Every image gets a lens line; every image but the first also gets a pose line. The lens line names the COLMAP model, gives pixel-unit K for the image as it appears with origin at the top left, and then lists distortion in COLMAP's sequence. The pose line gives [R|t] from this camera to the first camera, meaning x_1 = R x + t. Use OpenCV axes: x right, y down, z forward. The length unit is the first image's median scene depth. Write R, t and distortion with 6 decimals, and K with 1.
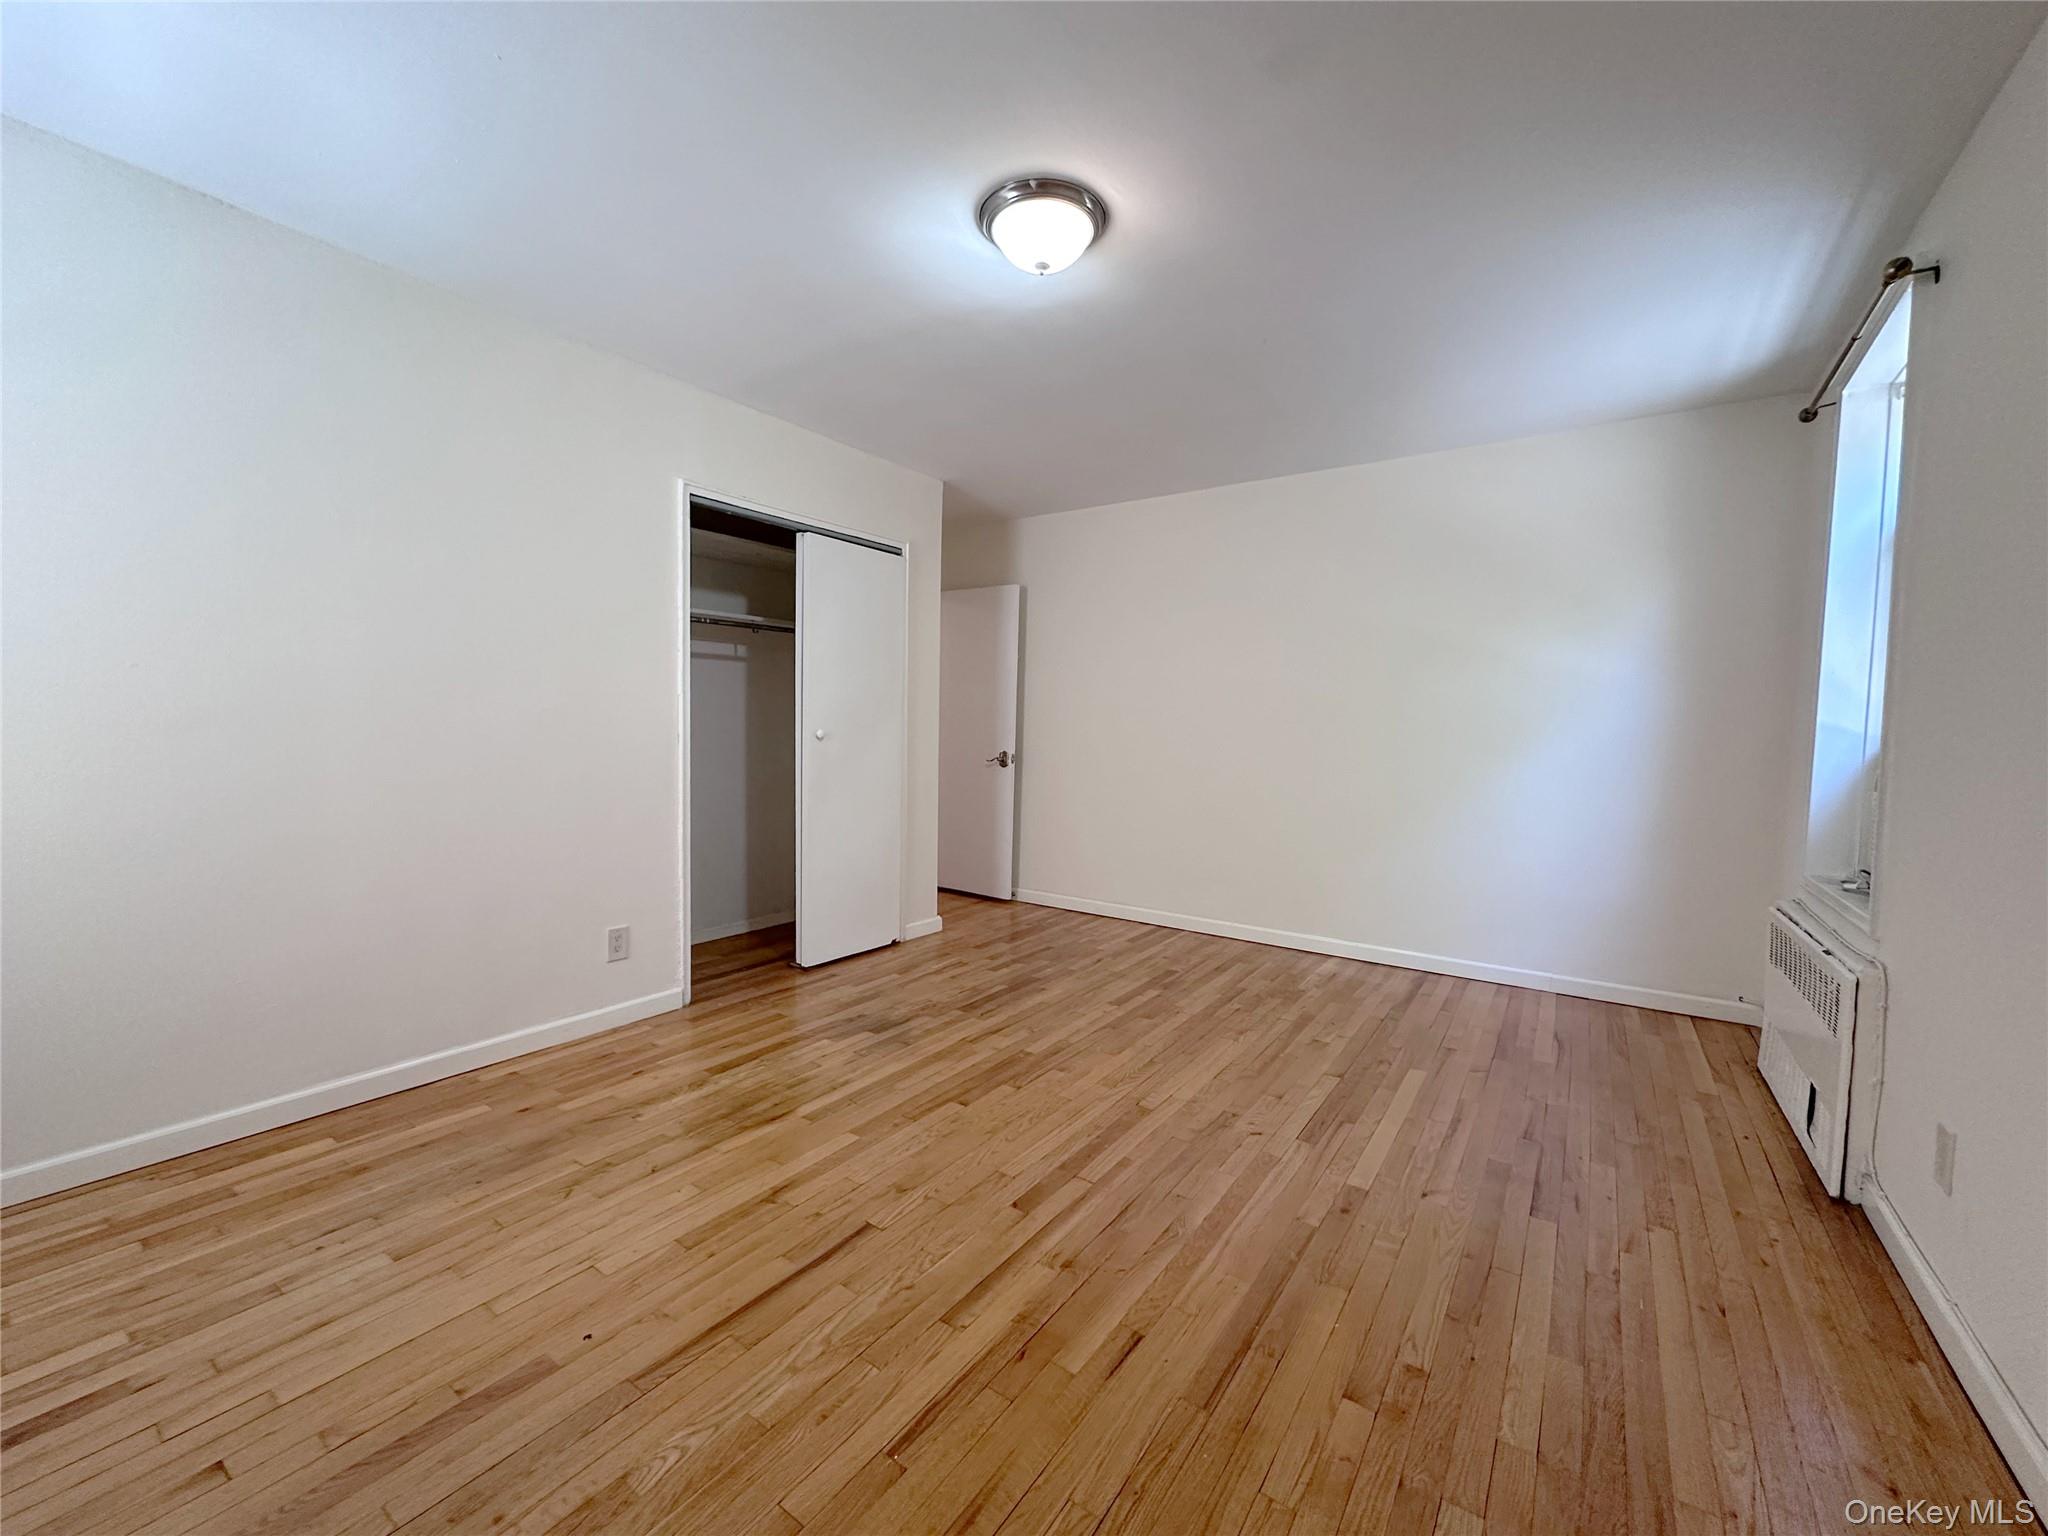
lens RADIAL K [[818.8, 0, 1025.8], [0, 818.8, 775.5], [0, 0, 1]] dist [-0.002842, 0.000748]
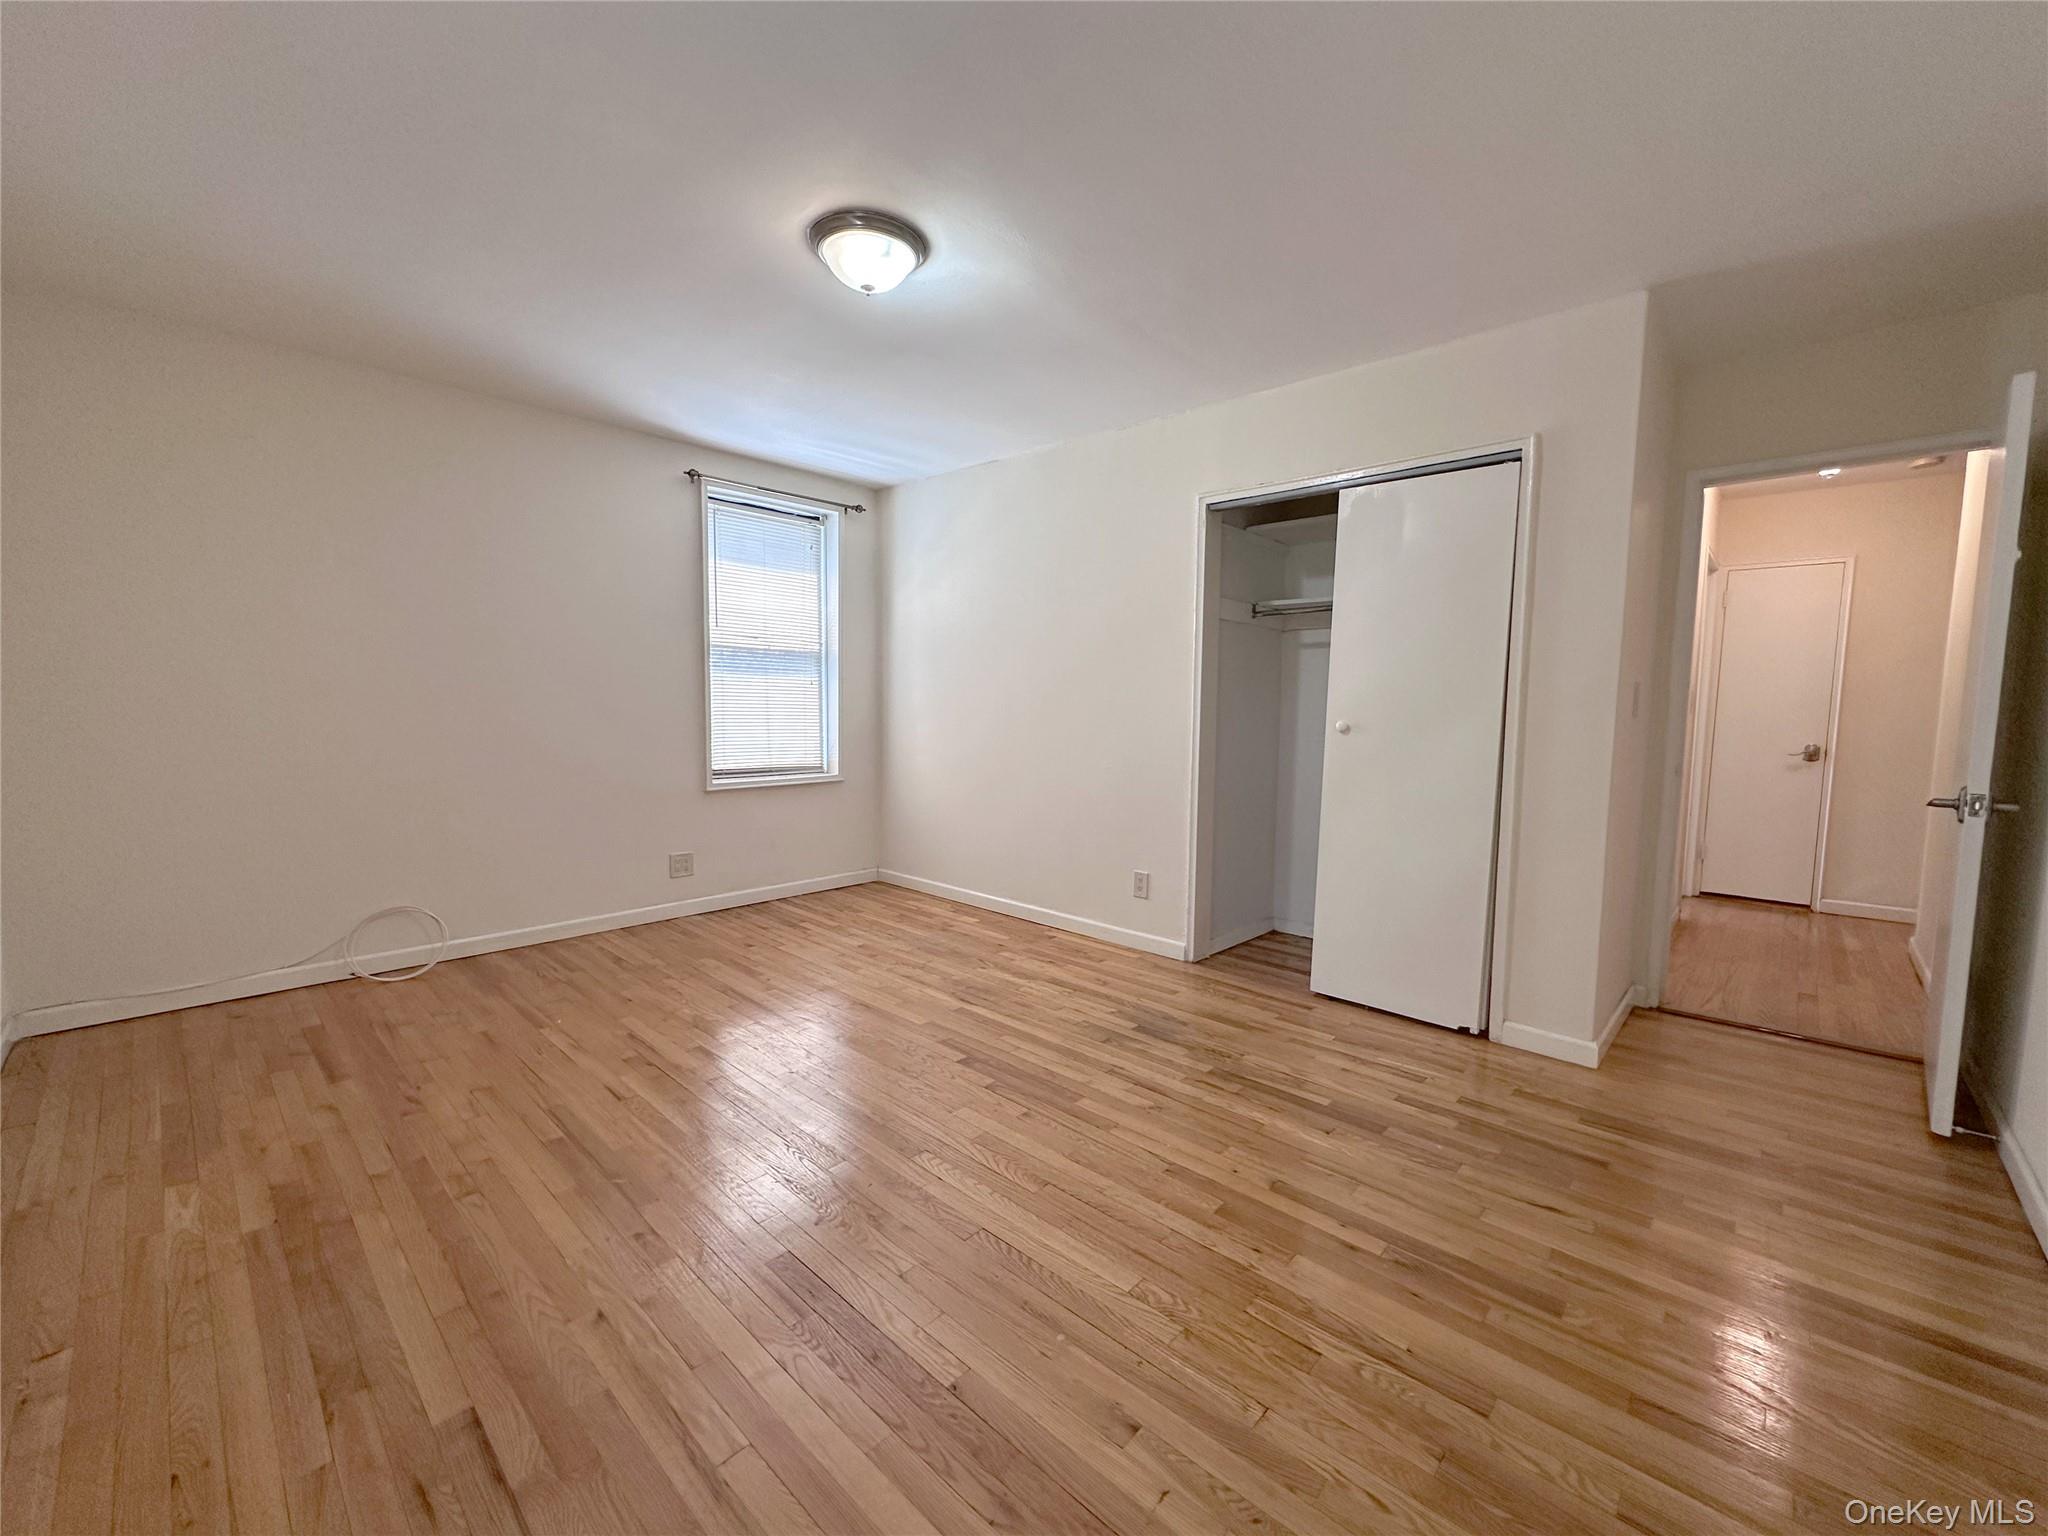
lens RADIAL K [[818.8, 0, 1021.4], [0, 818.8, 769.0], [0, 0, 1]] dist [-0.002842, 0.000748]
pose [[-0.139016, 0.062595, -0.988310, 0.775484], [-0.078793, 0.994137, 0.074047, -0.053340], [0.987151, 0.088166, -0.133269, 0.969515]]
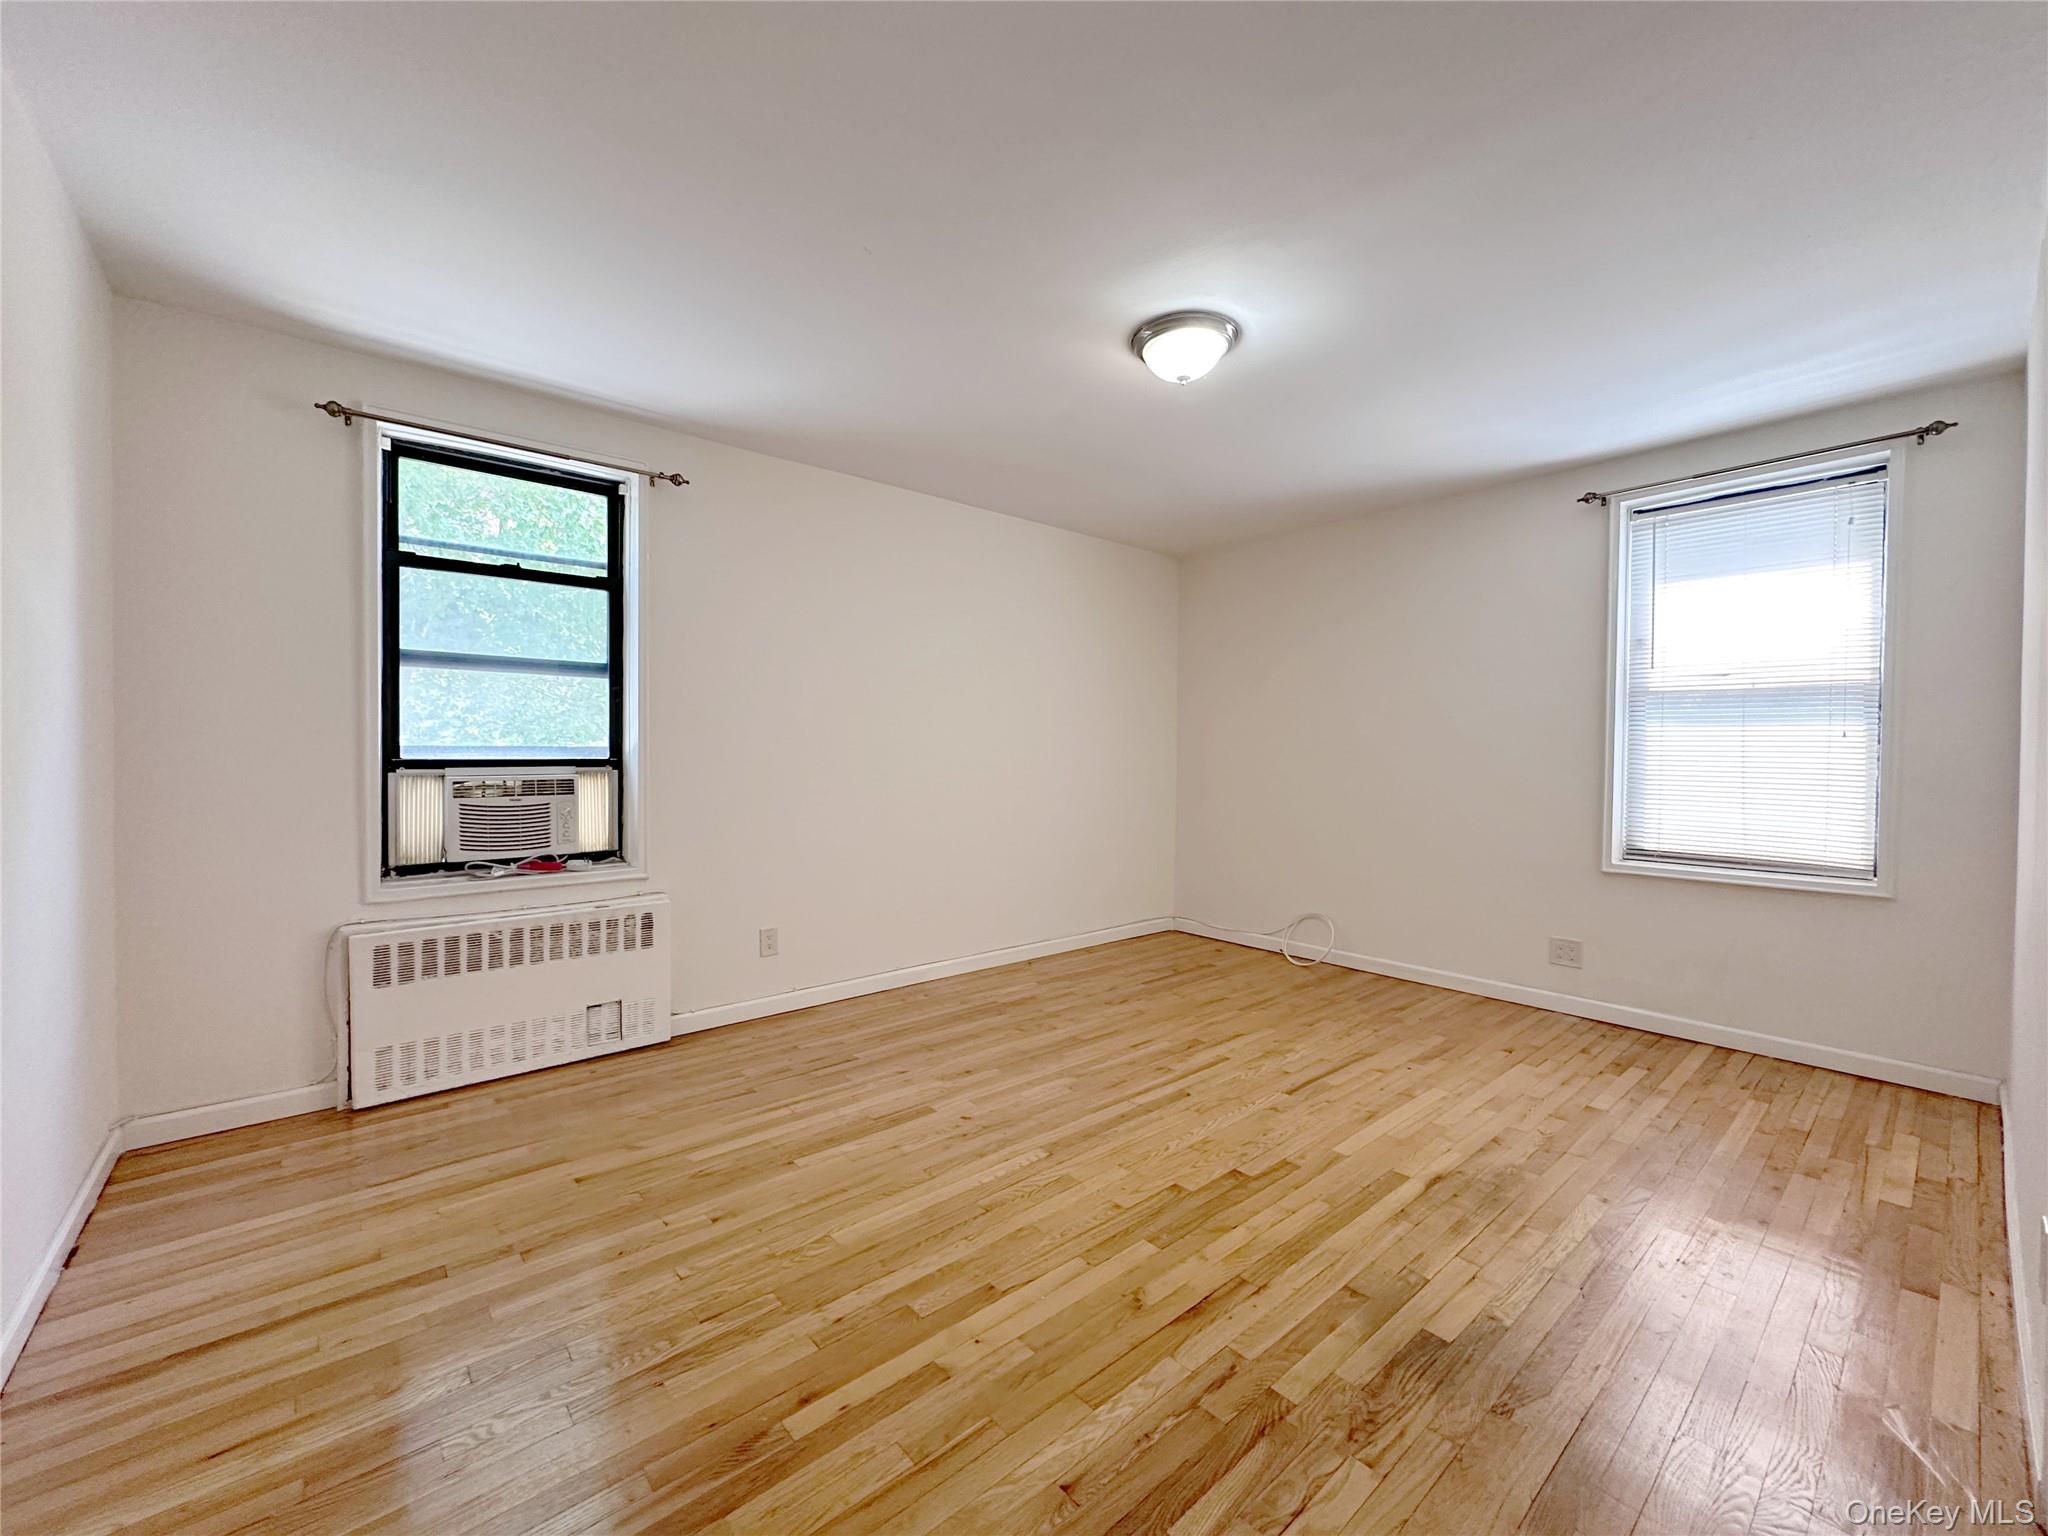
lens RADIAL K [[818.8, 0, 1029.8], [0, 818.8, 764.5], [0, 0, 1]] dist [-0.002842, 0.000748]
pose [[-0.970535, -0.028508, 0.239266, -0.045408], [-0.009394, 0.996698, 0.080651, -0.105420], [-0.240776, 0.076027, -0.967599, 1.562224]]
